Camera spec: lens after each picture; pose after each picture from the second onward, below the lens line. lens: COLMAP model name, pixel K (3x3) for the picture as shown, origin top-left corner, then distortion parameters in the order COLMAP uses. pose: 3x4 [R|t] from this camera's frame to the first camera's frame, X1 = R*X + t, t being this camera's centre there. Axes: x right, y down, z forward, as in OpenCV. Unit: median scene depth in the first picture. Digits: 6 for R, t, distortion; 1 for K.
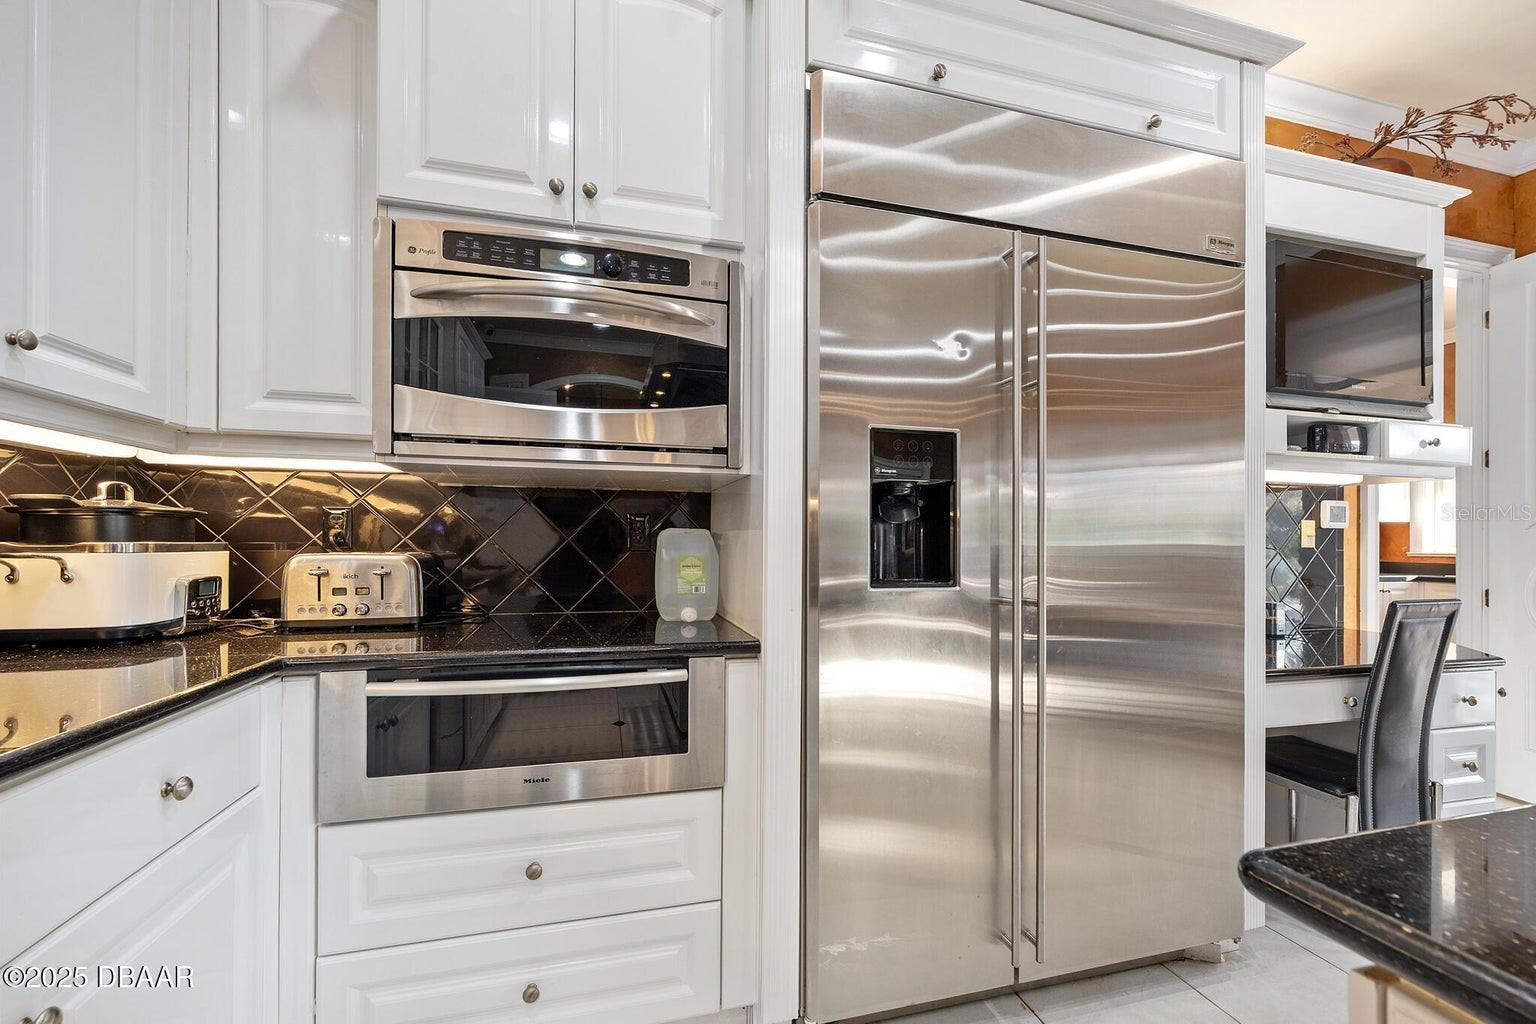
lens RADIAL K [[617.5, 0, 772.0], [0, 617.5, 546.9], [0, 0, 1]] dist [0.000072, 0.000023]
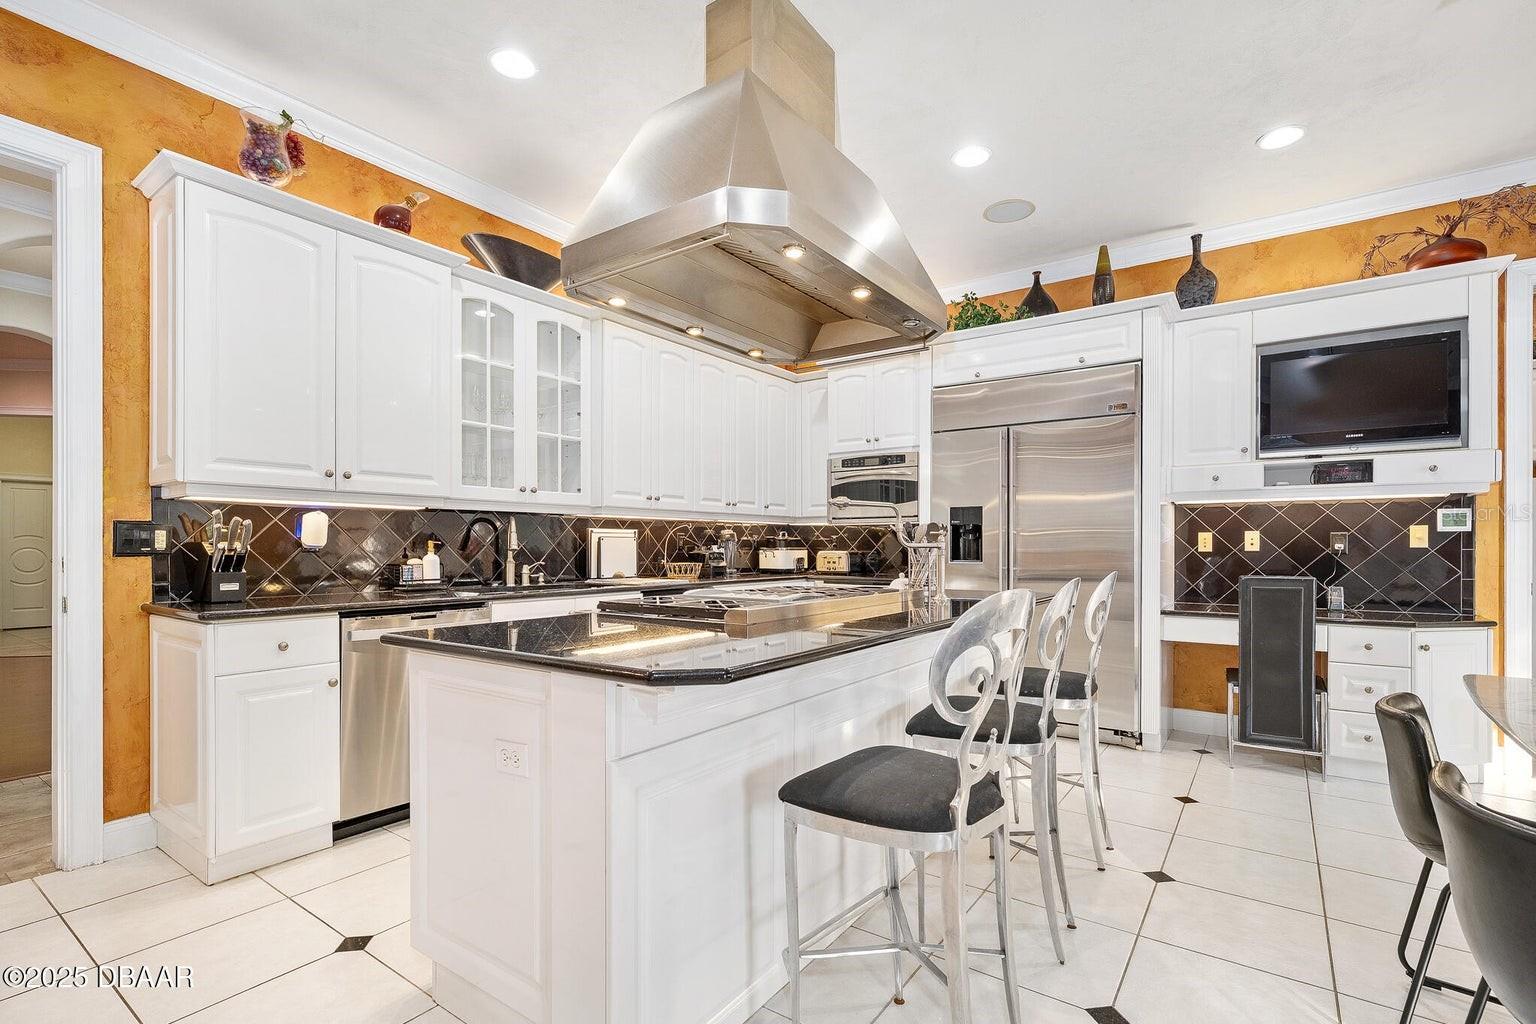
lens RADIAL K [[709.6, 0, 771.1], [0, 709.6, 549.2], [0, 0, 1]] dist [0.000197, 0.000017]
pose [[0.629621, -0.003208, -0.776896, 2.249897], [0.001495, 0.999995, -0.002917, 0.013852], [0.776901, 0.000676, 0.629622, -1.783292]]
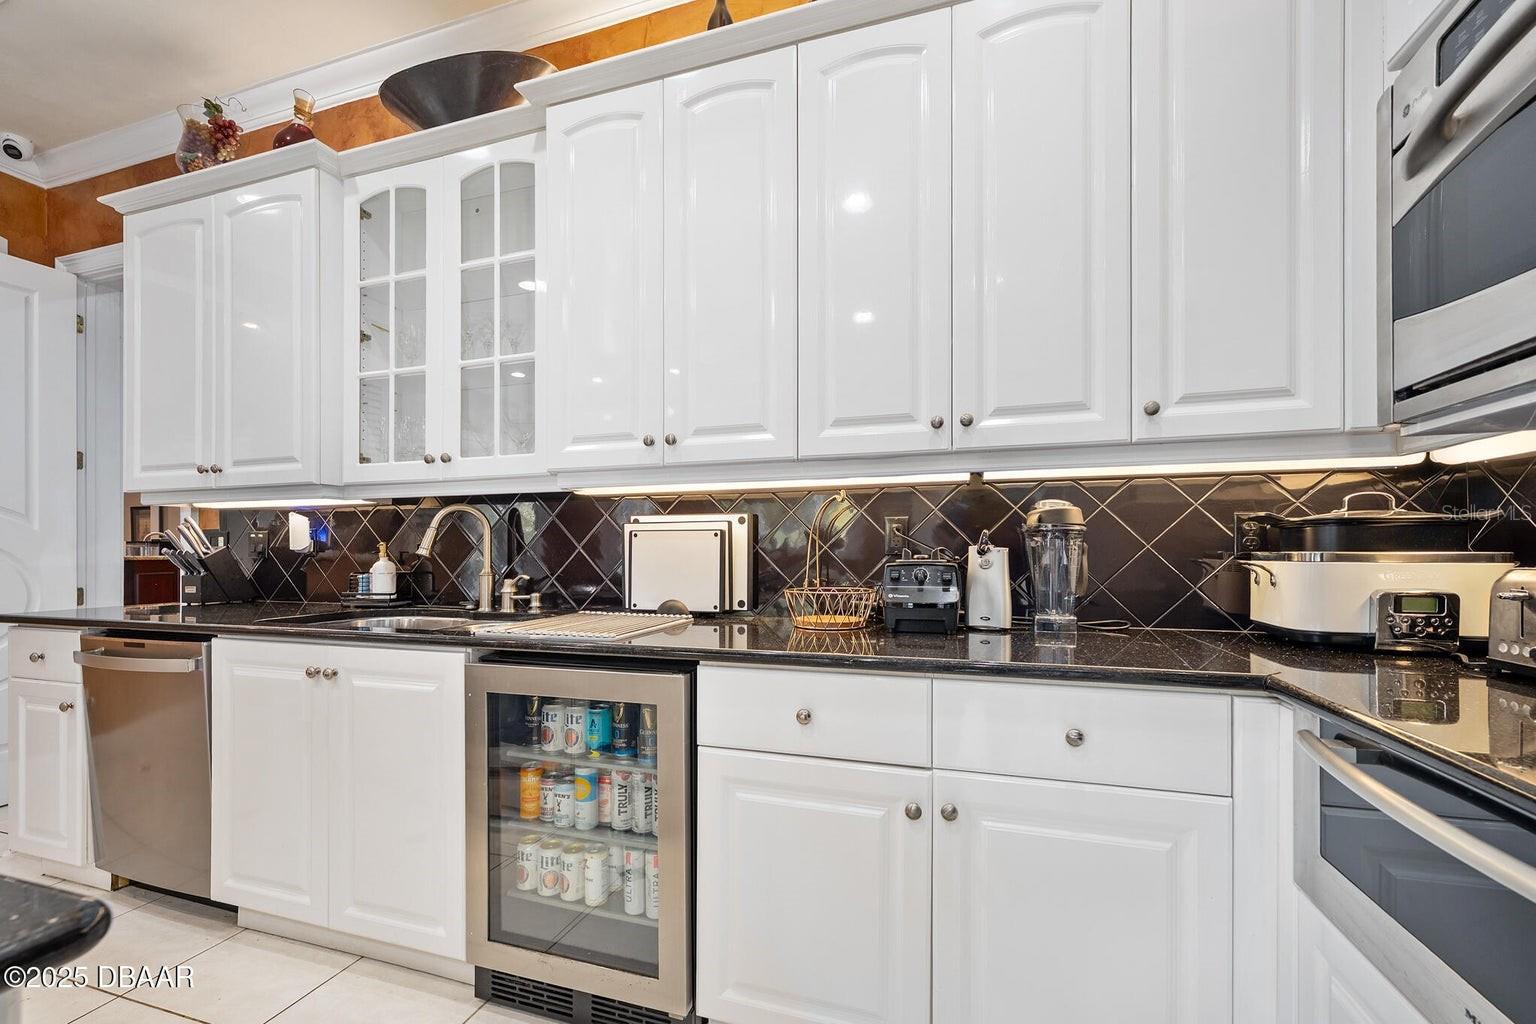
lens RADIAL K [[617.5, 0, 772.0], [0, 617.5, 546.9], [0, 0, 1]] dist [0.000072, 0.000023]
pose [[-0.541121, -0.010212, -0.840883, 0.314054], [-0.003602, 0.999945, -0.009826, -0.002117], [0.840937, -0.002288, -0.541128, 0.721608]]
